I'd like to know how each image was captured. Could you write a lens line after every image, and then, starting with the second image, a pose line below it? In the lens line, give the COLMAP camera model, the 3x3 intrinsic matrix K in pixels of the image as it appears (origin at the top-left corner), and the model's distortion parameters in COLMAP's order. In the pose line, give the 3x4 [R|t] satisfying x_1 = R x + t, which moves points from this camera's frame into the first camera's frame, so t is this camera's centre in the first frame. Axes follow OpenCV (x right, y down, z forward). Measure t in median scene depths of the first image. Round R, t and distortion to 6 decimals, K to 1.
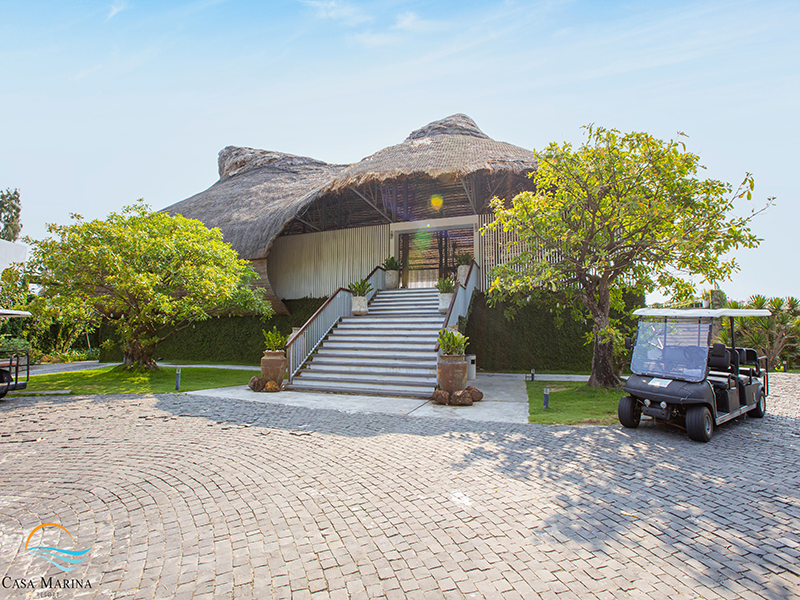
lens RADIAL K [[366.2, 0, 400.0], [0, 366.2, 300.0], [0, 0, 1]] dist [-0.025161, 0.008208]
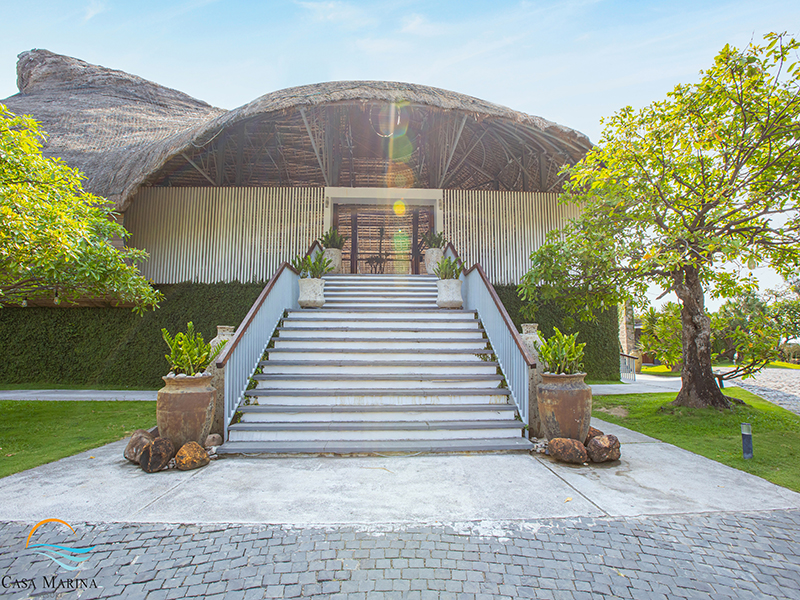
lens RADIAL K [[366.2, 0, 400.0], [0, 366.2, 300.0], [0, 0, 1]] dist [-0.025161, 0.008208]
pose [[0.928011, 0.034639, 0.370940, -0.205810], [-0.031984, 0.999400, -0.013309, 0.031354], [-0.371178, 0.000487, 0.928561, 0.353952]]
